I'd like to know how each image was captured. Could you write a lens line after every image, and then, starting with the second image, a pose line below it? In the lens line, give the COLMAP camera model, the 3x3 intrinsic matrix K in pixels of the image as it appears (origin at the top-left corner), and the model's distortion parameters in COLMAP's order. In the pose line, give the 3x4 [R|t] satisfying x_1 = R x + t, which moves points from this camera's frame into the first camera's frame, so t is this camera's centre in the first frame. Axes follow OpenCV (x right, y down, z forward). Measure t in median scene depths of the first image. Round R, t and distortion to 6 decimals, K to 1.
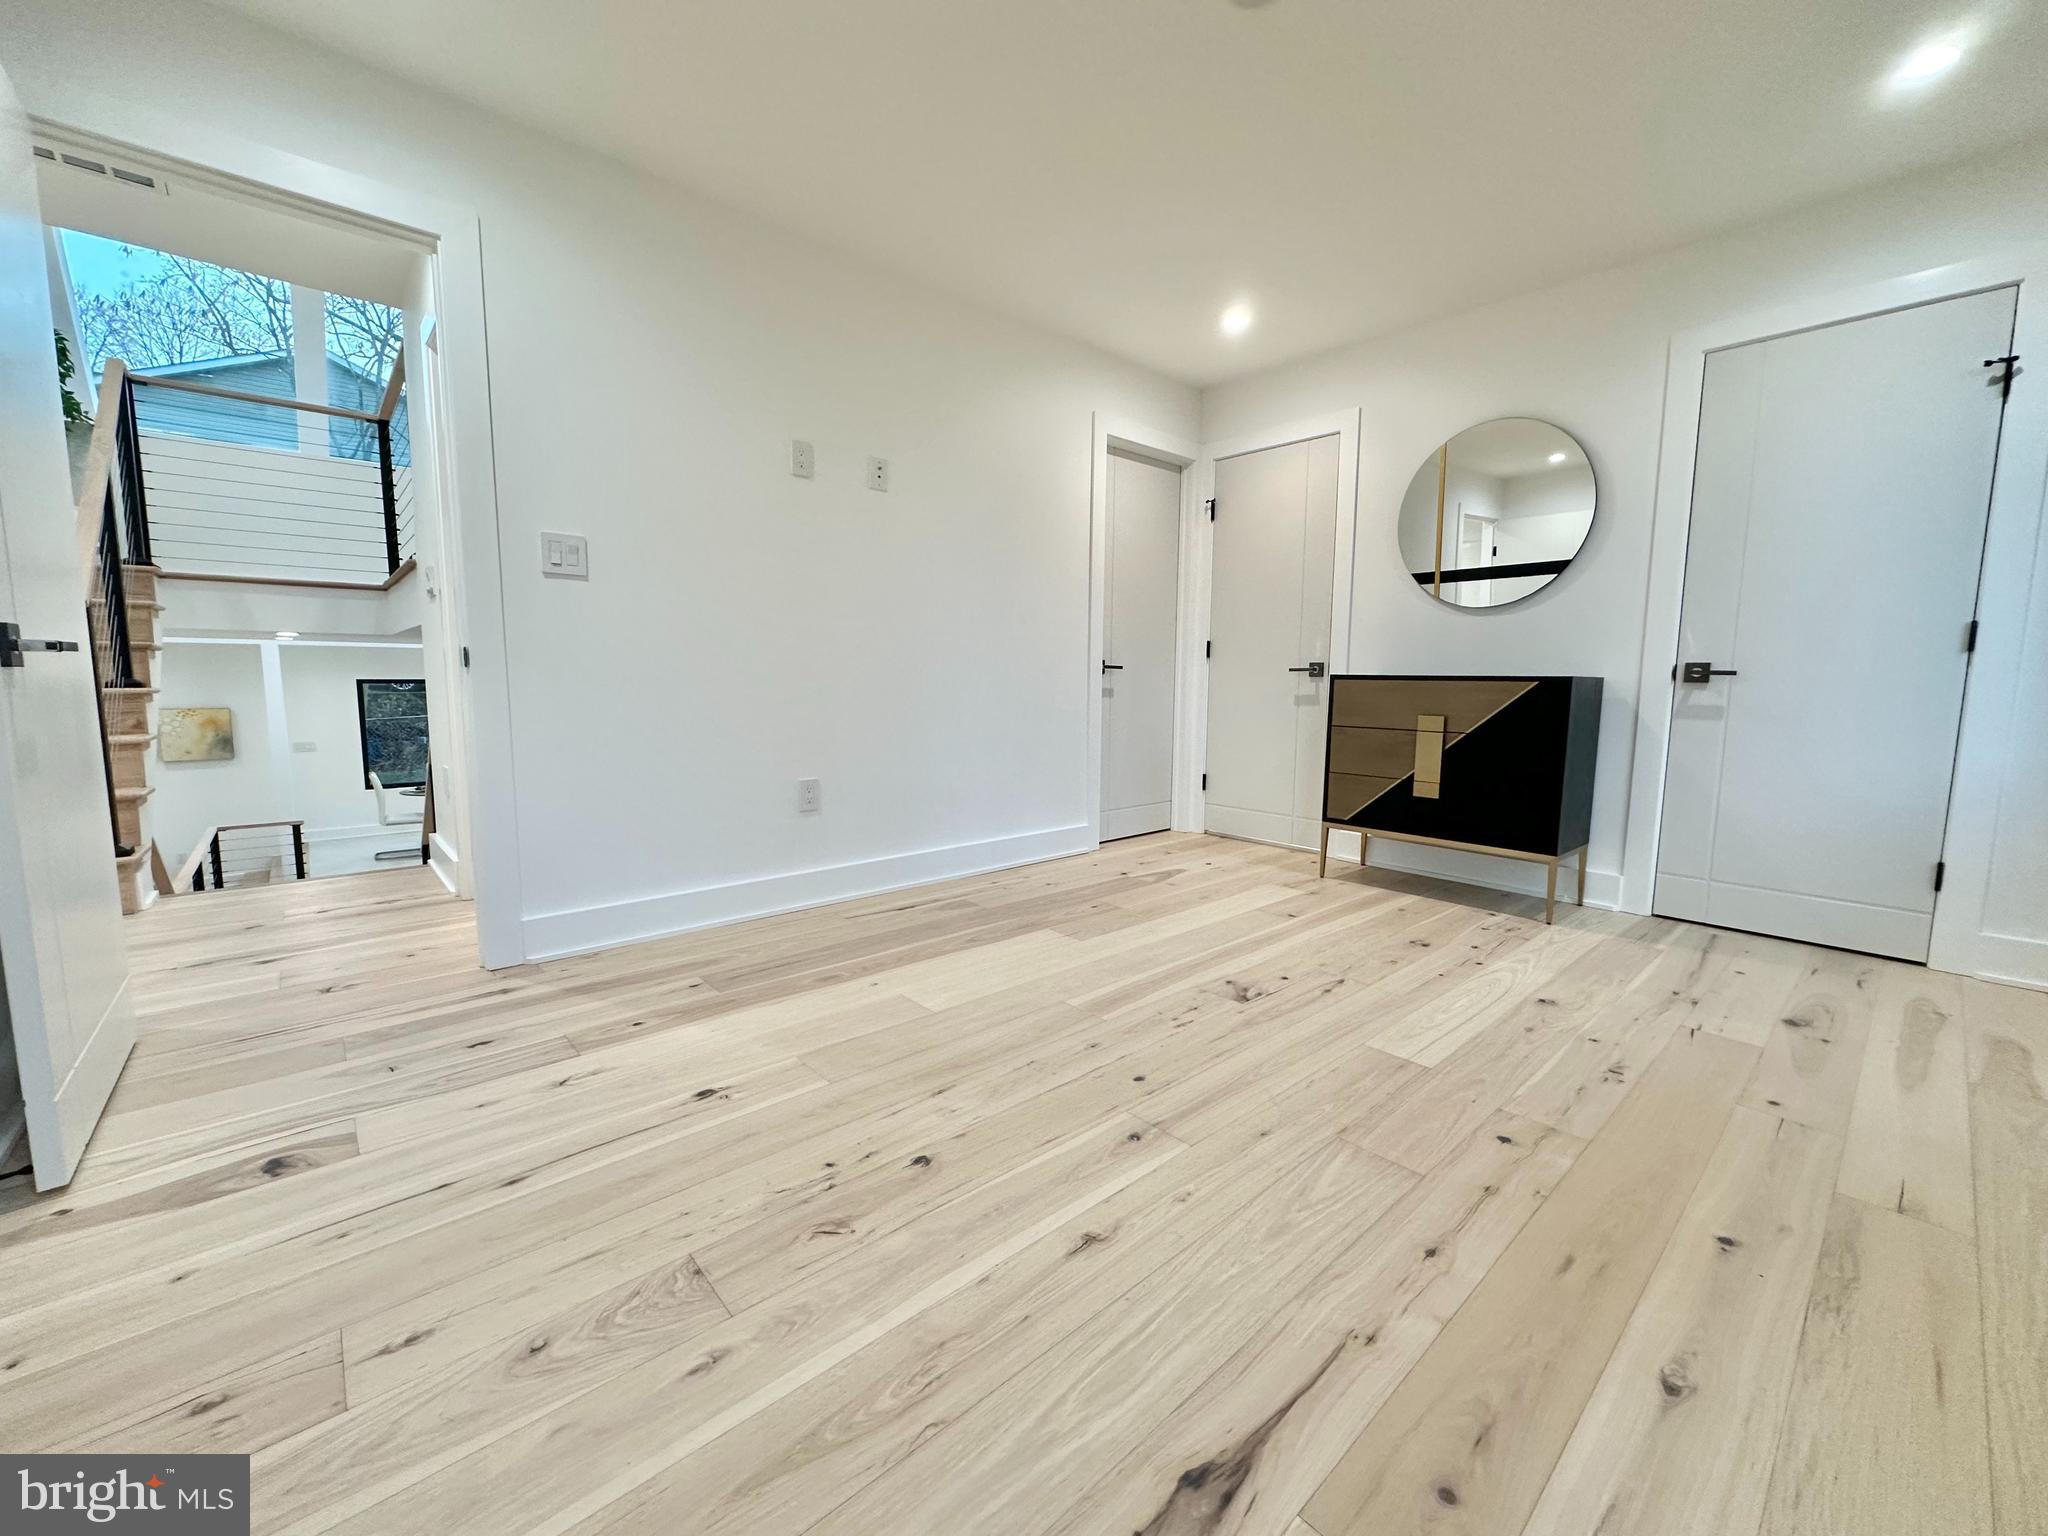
lens RADIAL K [[813.8, 0, 1029.7], [0, 813.8, 760.8], [0, 0, 1]] dist [-0.000471, 0.000270]
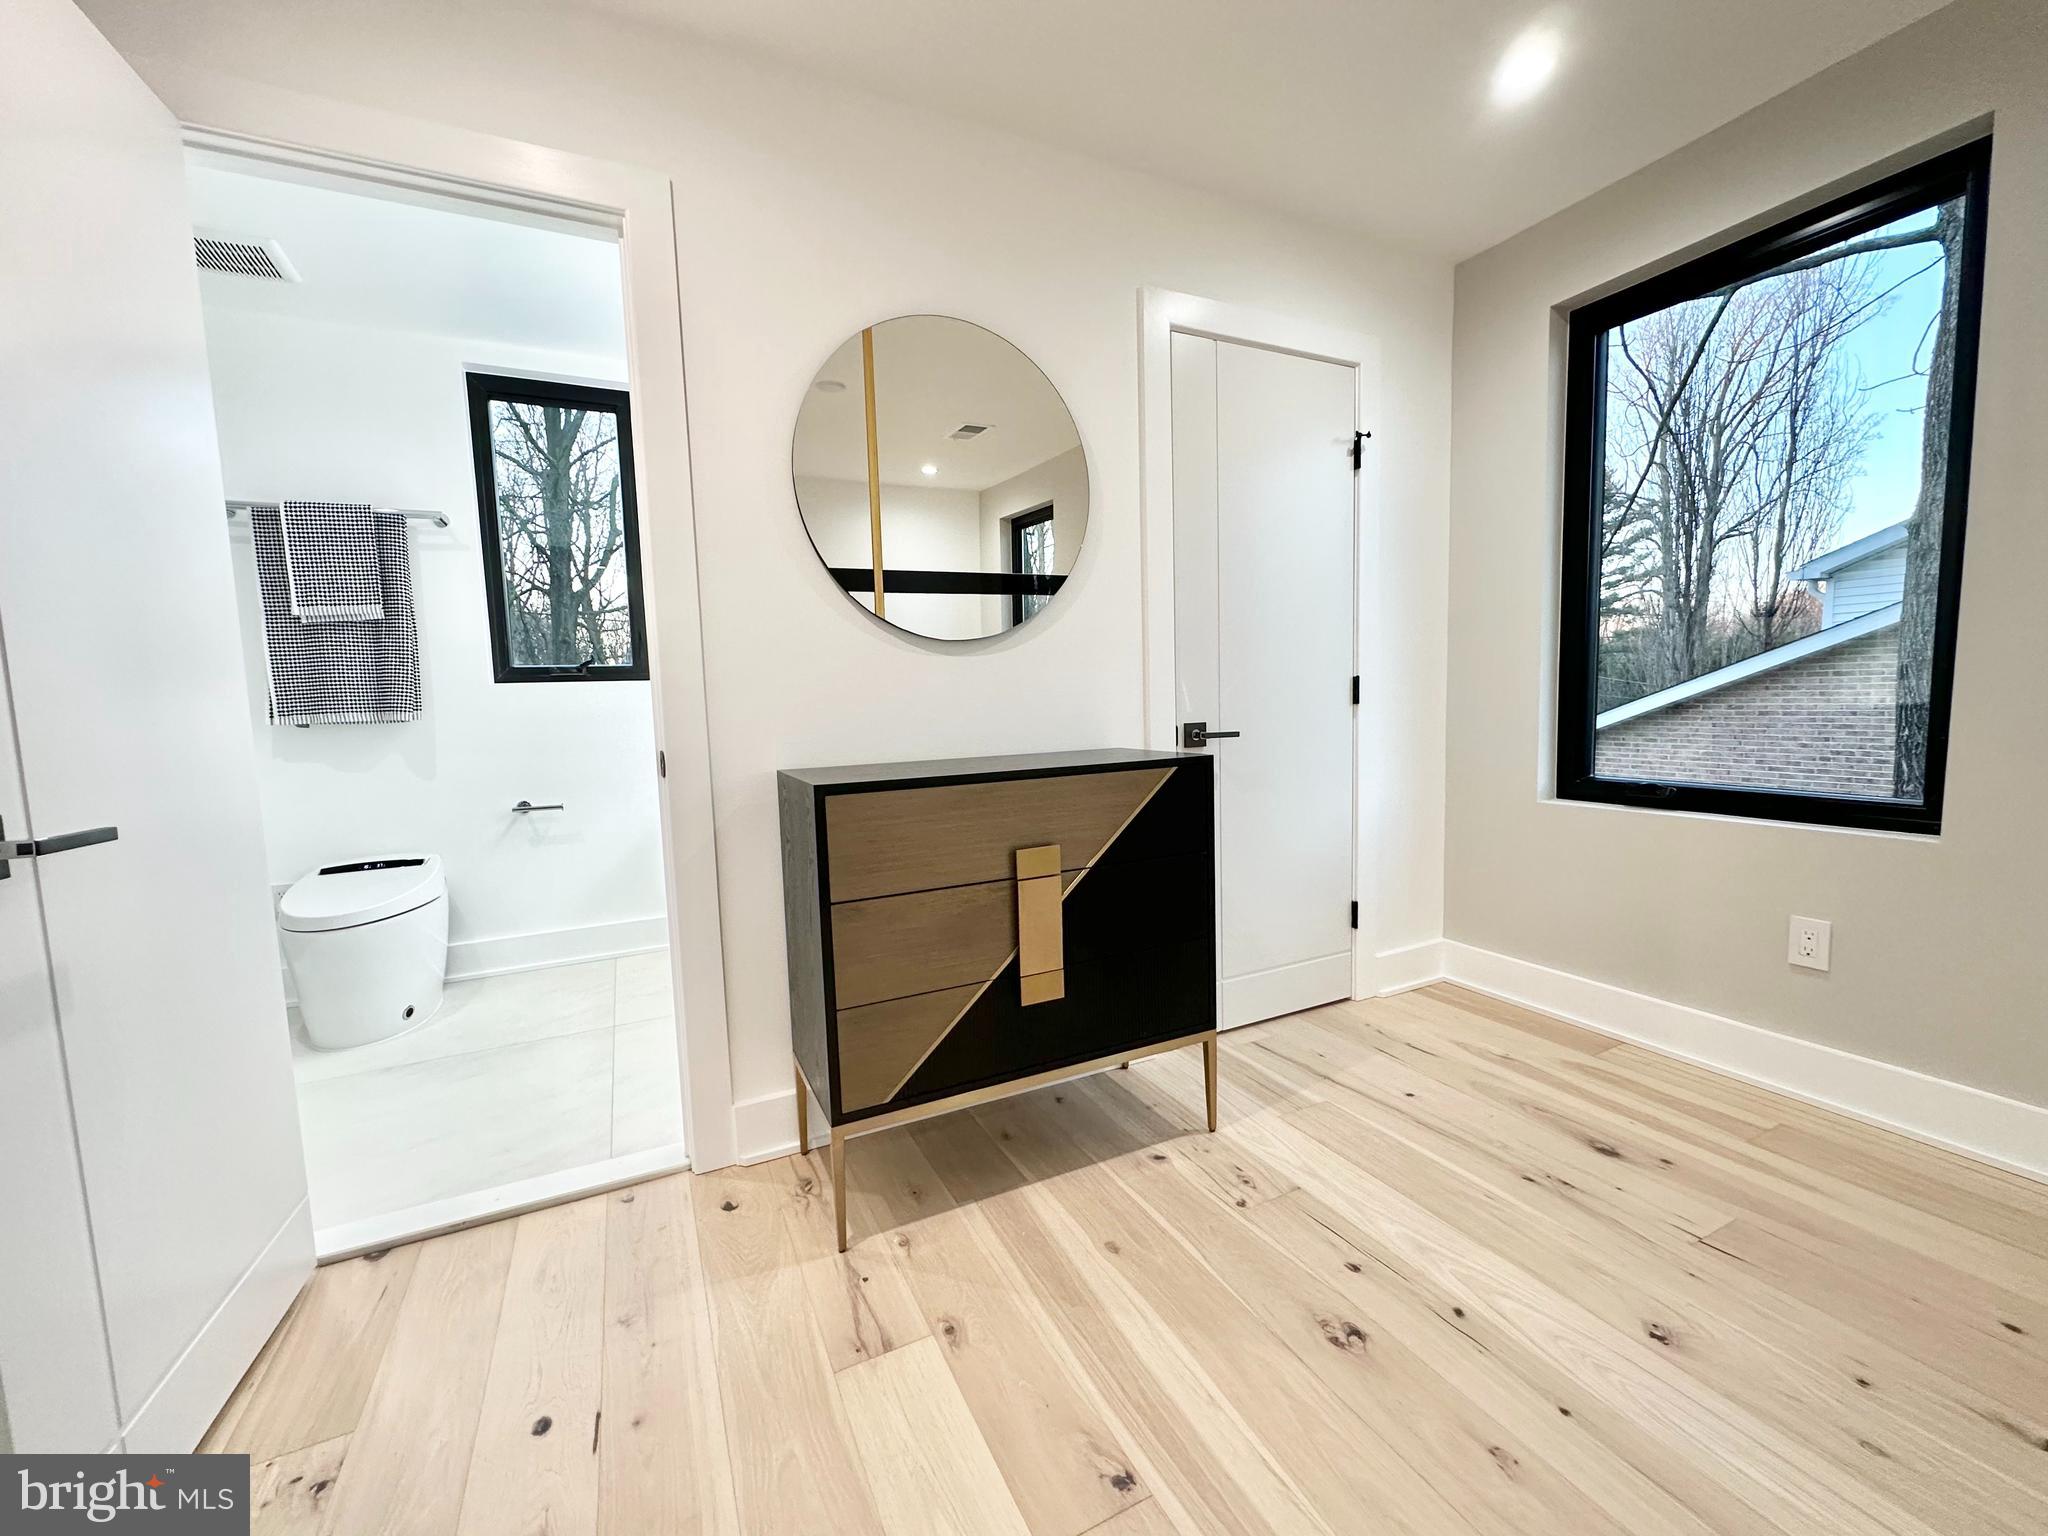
lens RADIAL K [[813.8, 0, 1011.8], [0, 813.8, 764.7], [0, 0, 1]] dist [-0.000471, 0.000270]
pose [[0.274100, -0.103732, 0.956090, -0.001368], [0.135675, 0.988394, 0.068340, -0.146897], [-0.952083, 0.110986, 0.284992, 0.877188]]
